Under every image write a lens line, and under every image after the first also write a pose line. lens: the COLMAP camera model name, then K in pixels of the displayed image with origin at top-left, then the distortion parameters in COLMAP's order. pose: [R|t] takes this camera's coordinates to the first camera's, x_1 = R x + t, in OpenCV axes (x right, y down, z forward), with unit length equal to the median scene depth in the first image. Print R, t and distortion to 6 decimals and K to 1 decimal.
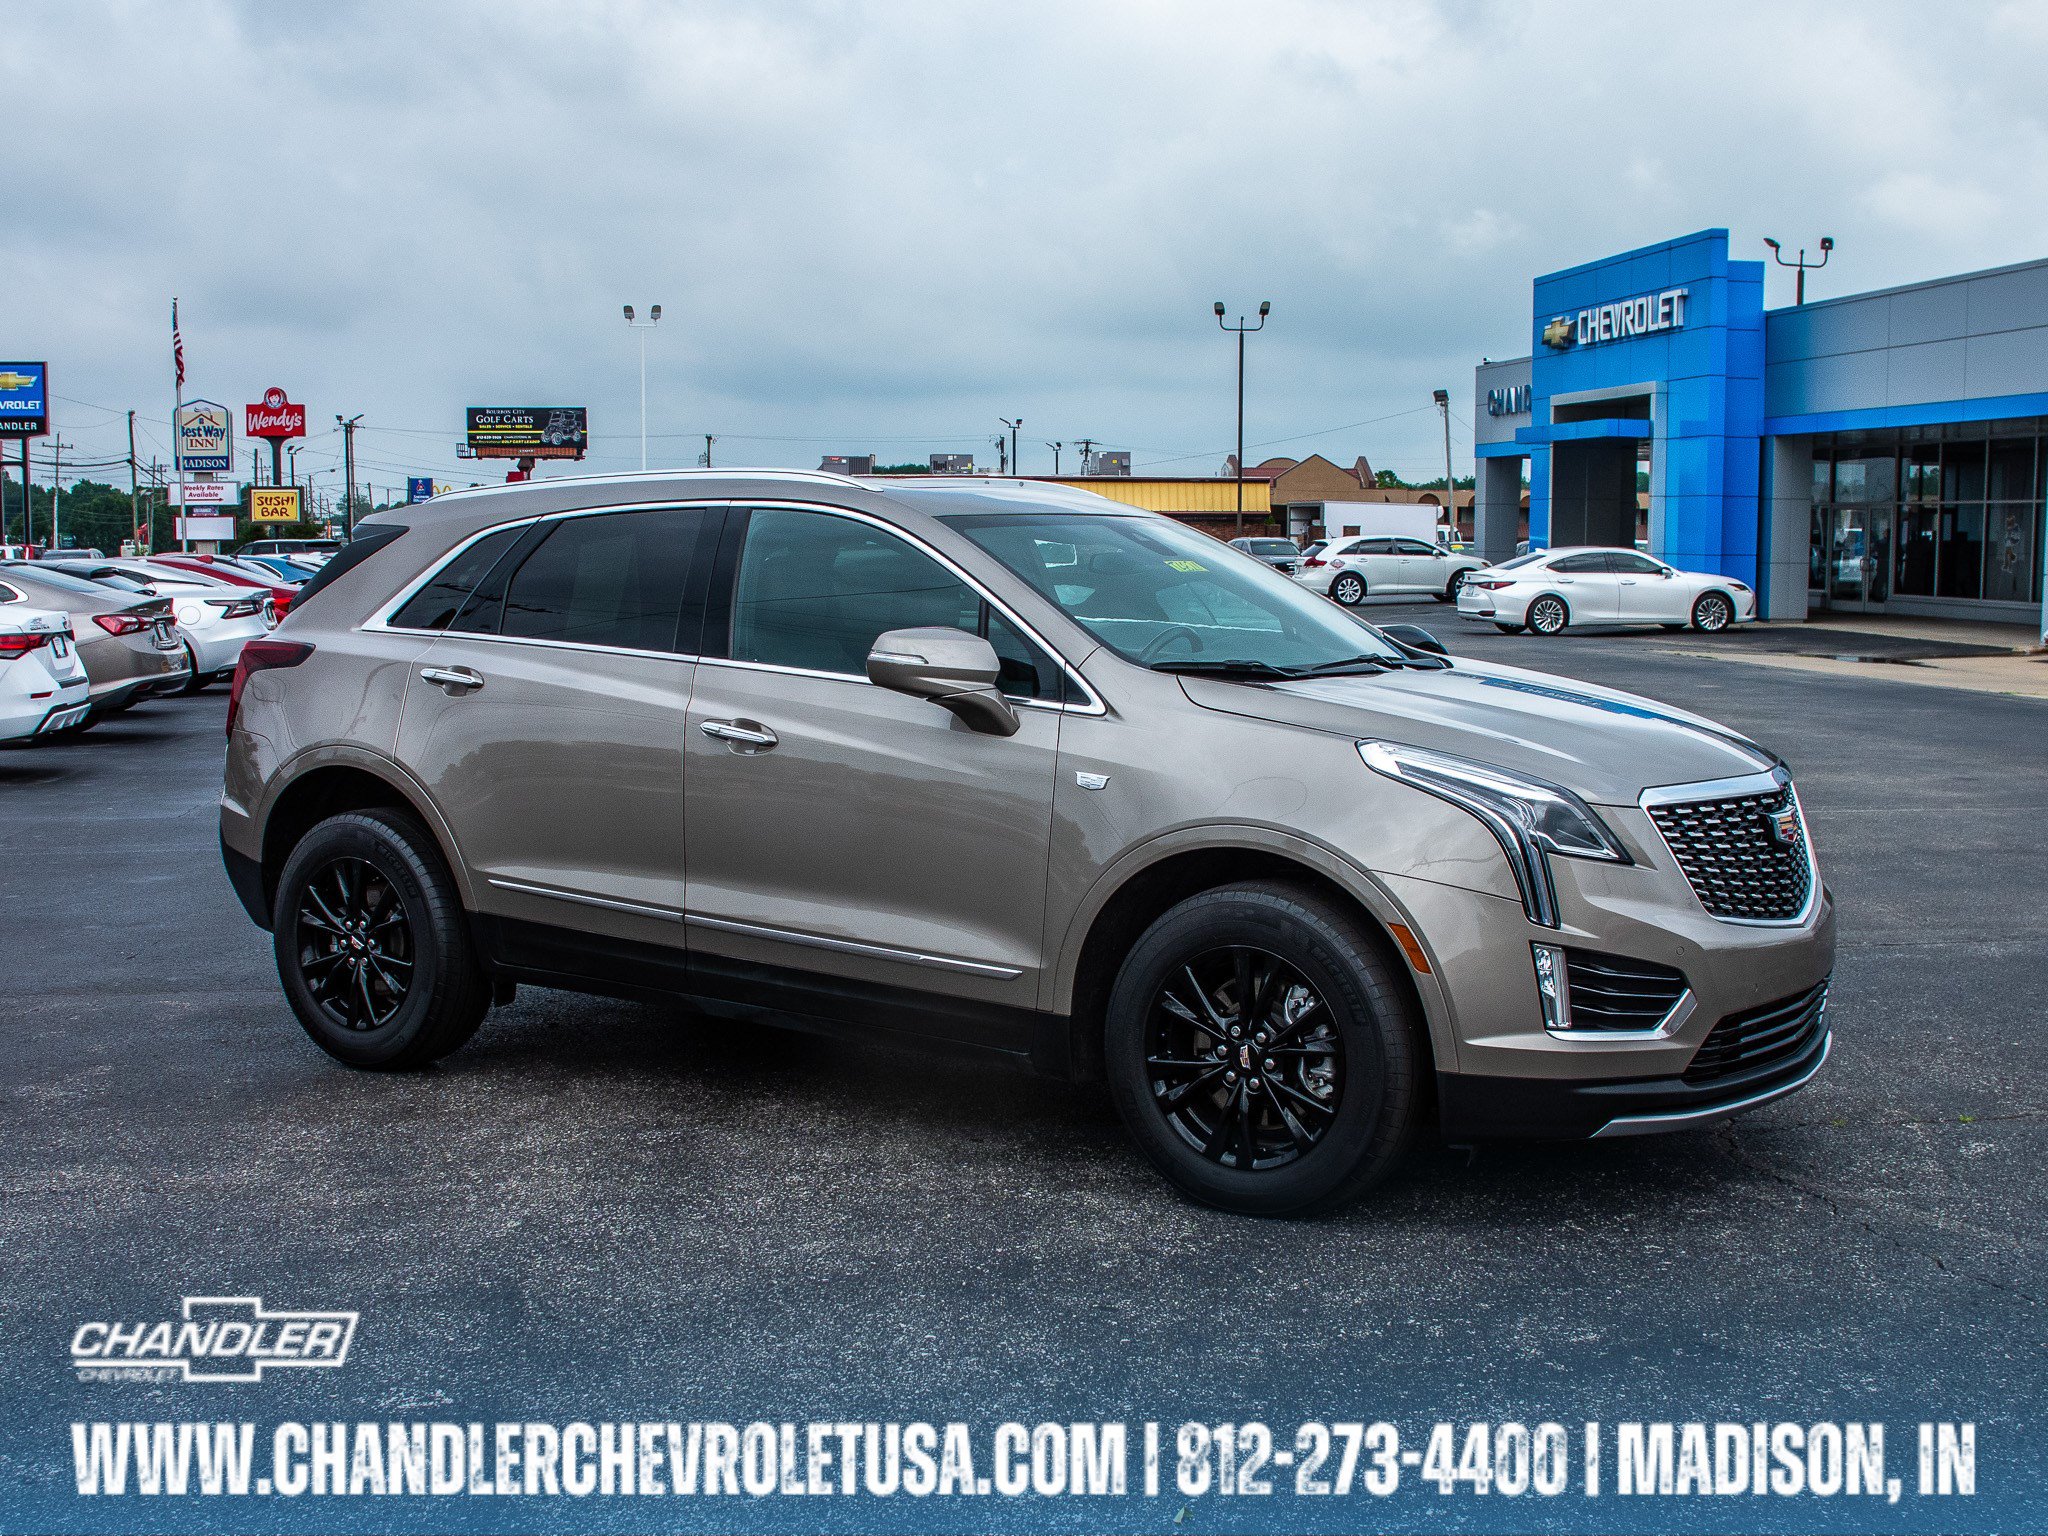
lens RADIAL K [[2409.1, 0, 1024.0], [0, 2409.1, 768.0], [0, 0, 1]] dist [-0.104171, 0.014776]
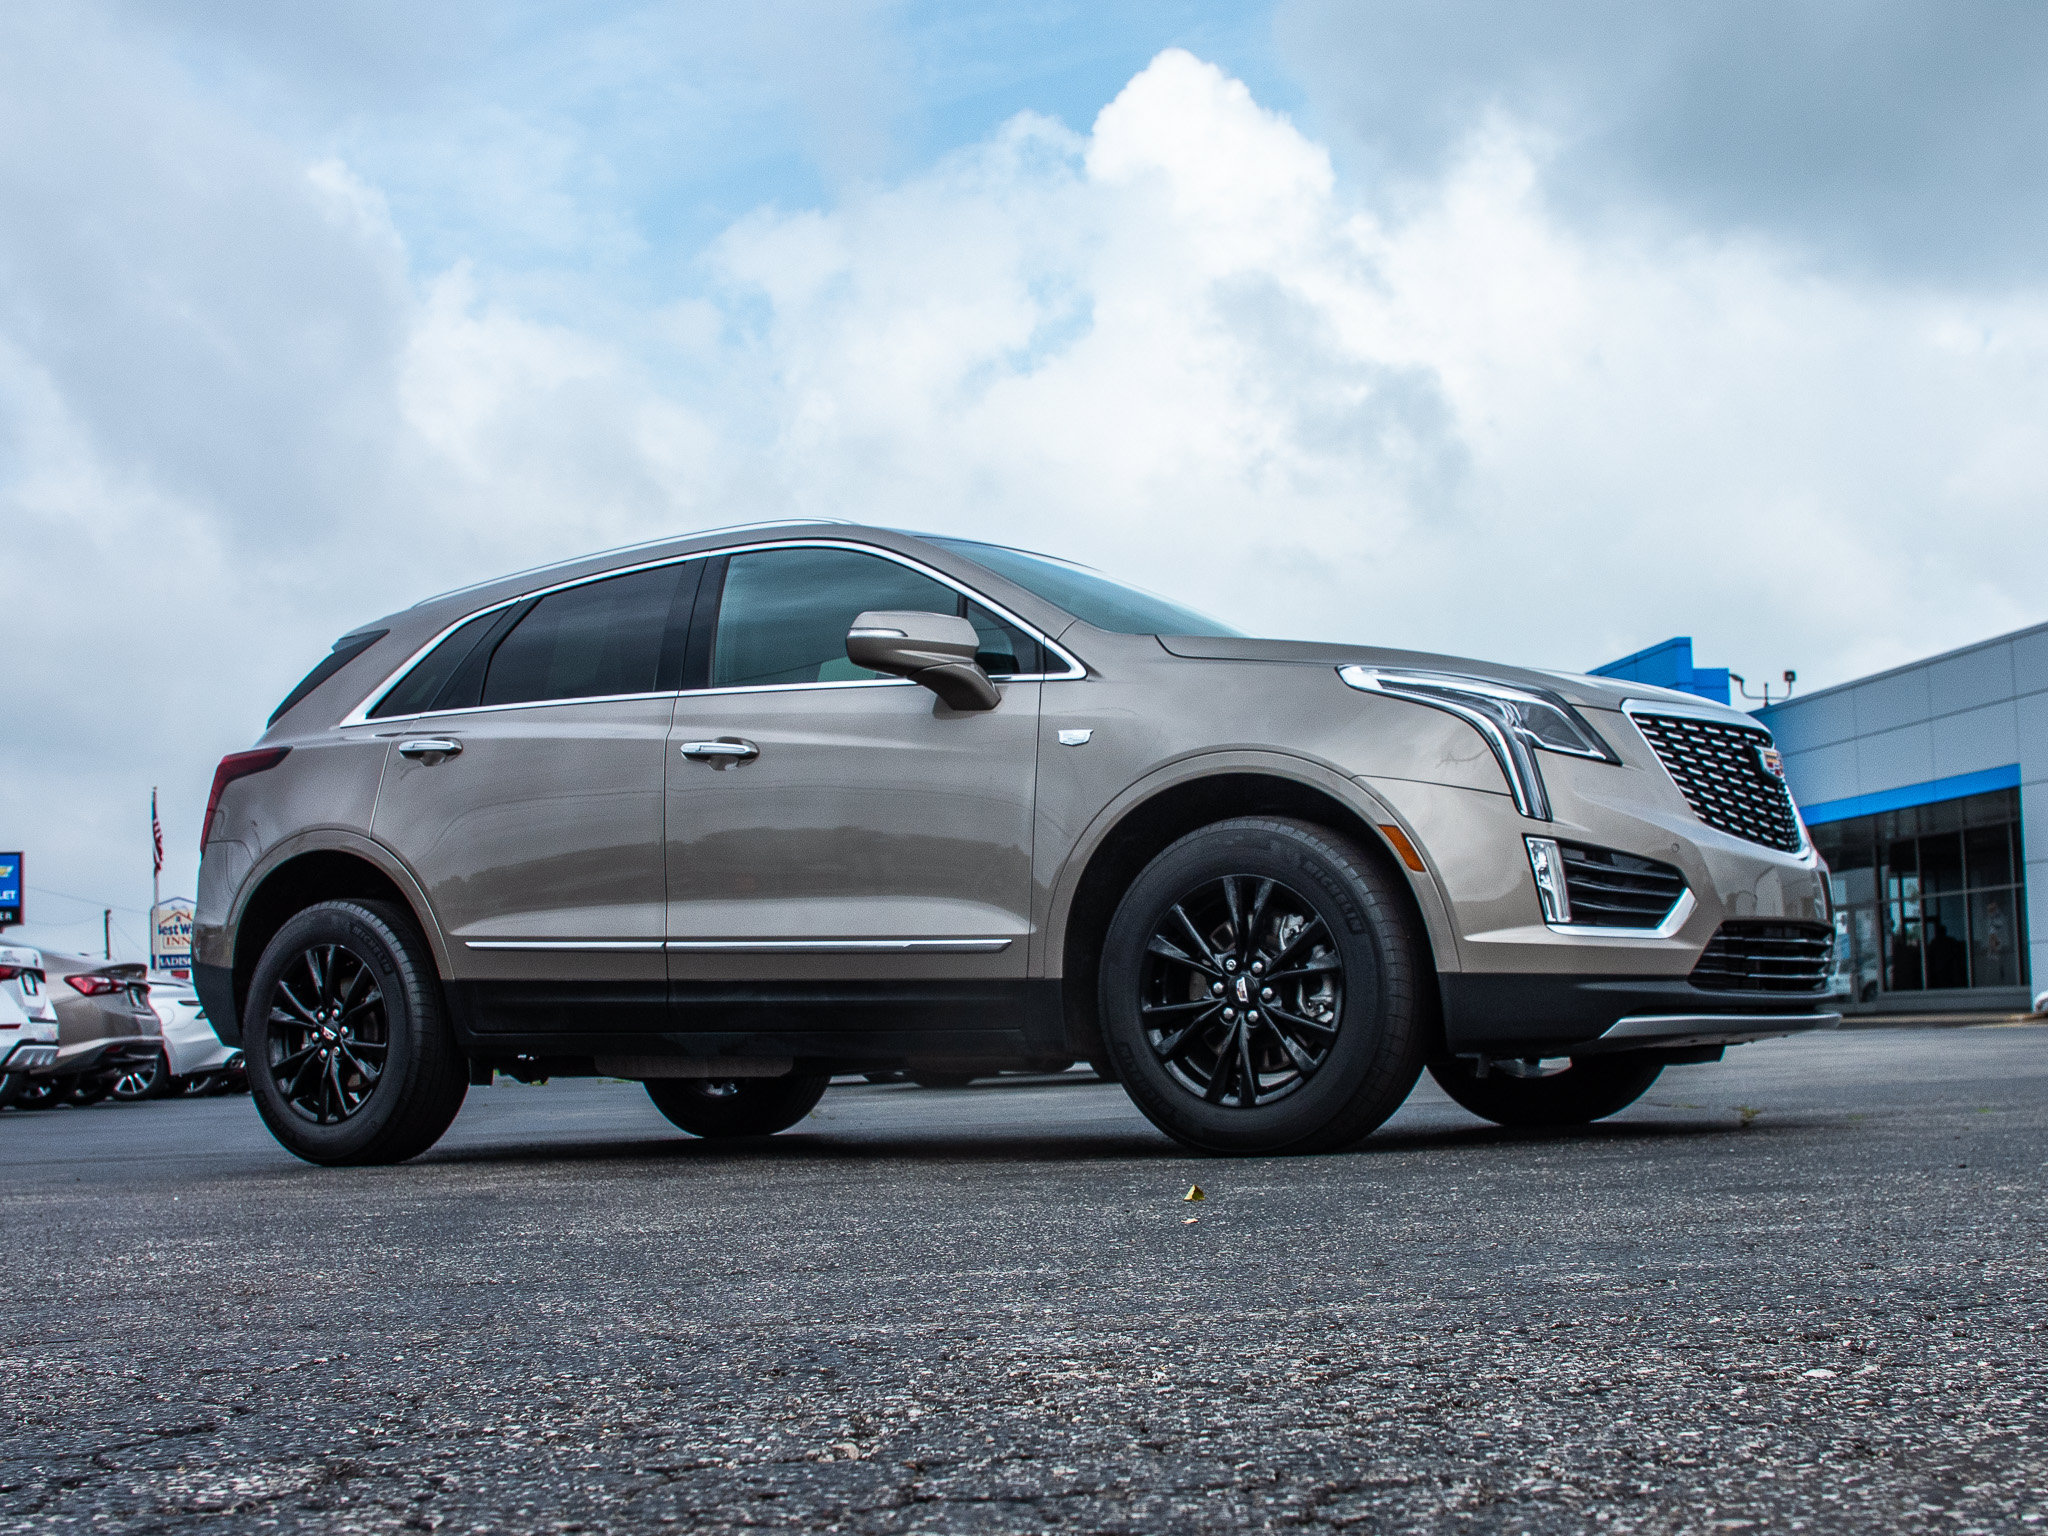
lens RADIAL K [[2427.4, 0, 1070.3], [0, 2427.4, 775.8], [0, 0, 1]] dist [-0.107547, 0.018986]
pose [[0.999094, -0.032224, 0.027810, -0.002016], [0.036967, 0.980769, -0.191637, 0.207949], [-0.021100, 0.192491, 0.981072, 0.018669]]
